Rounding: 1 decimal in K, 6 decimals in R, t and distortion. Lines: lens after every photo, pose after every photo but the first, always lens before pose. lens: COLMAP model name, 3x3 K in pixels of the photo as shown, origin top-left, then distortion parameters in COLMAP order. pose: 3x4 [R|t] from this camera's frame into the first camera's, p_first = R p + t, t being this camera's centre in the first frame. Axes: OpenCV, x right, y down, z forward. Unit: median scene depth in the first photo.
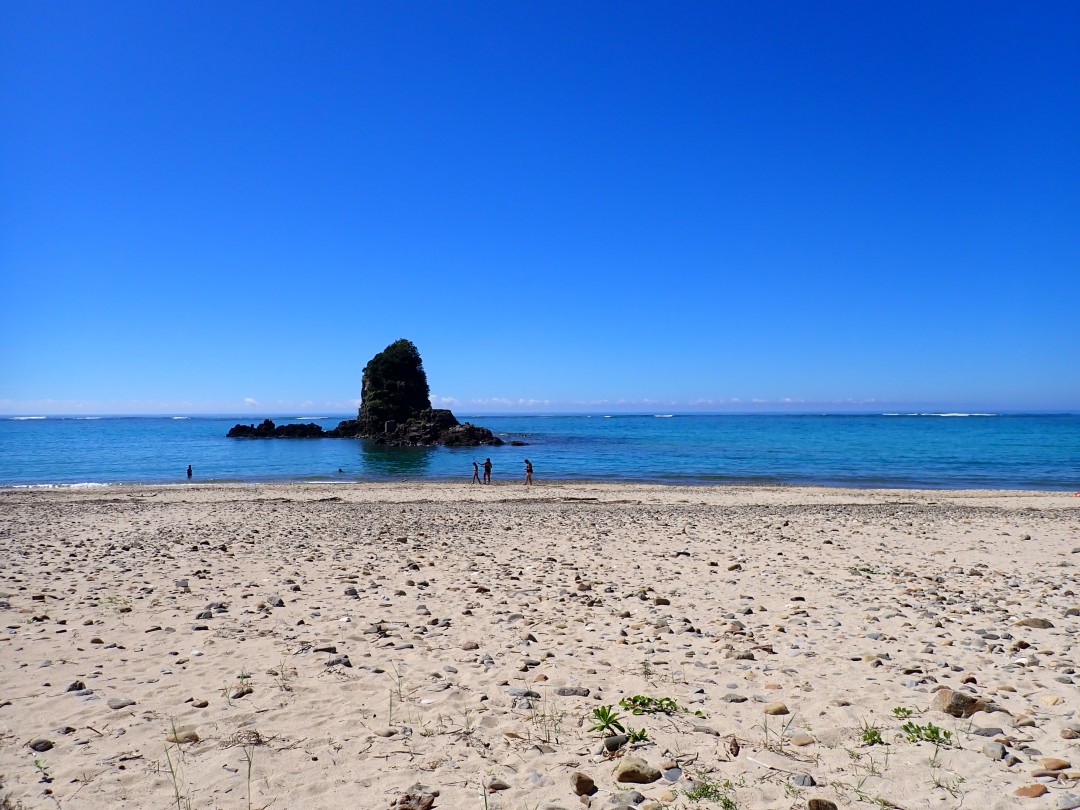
lens RADIAL K [[770.1, 0, 497.2], [0, 770.1, 405.9], [0, 0, 1]] dist [-0.001087, -0.002553]
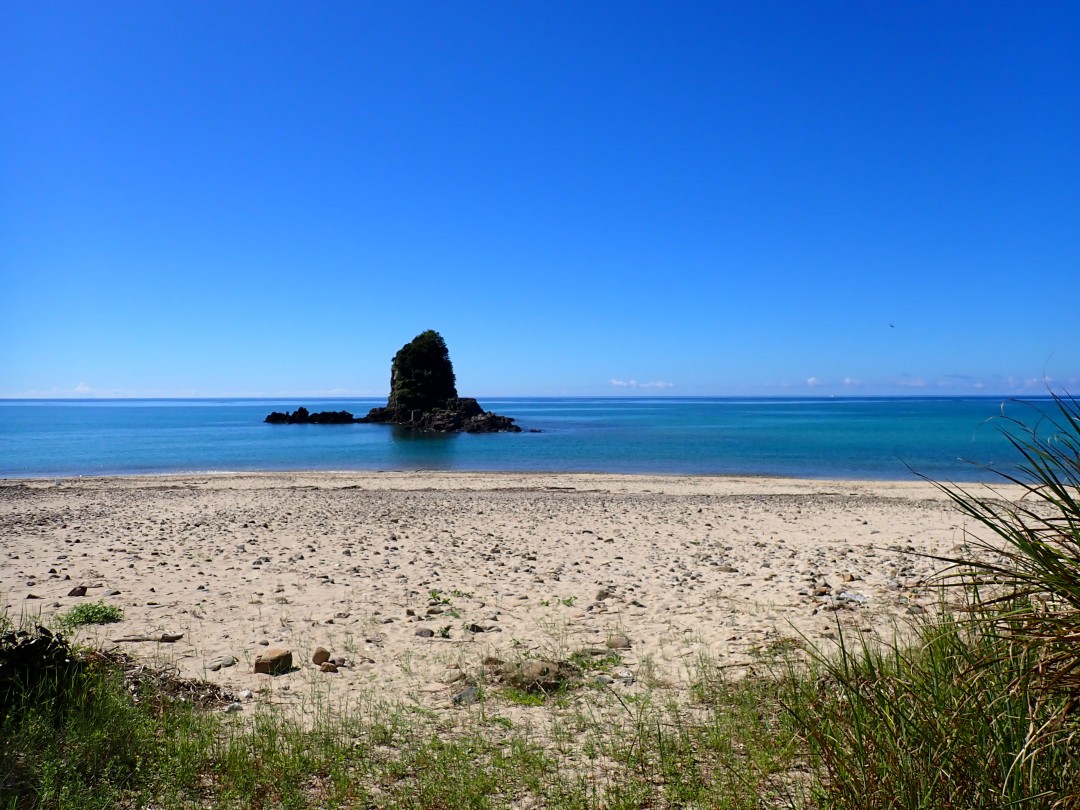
lens RADIAL K [[905.1, 0, 541.5], [0, 905.1, 403.6], [0, 0, 1]] dist [0.003688, -0.006728]
pose [[0.999343, 0.002729, -0.036138, 0.194804], [-0.001289, 0.999206, 0.039821, -0.098047], [0.036218, -0.039748, 0.998553, -0.586762]]
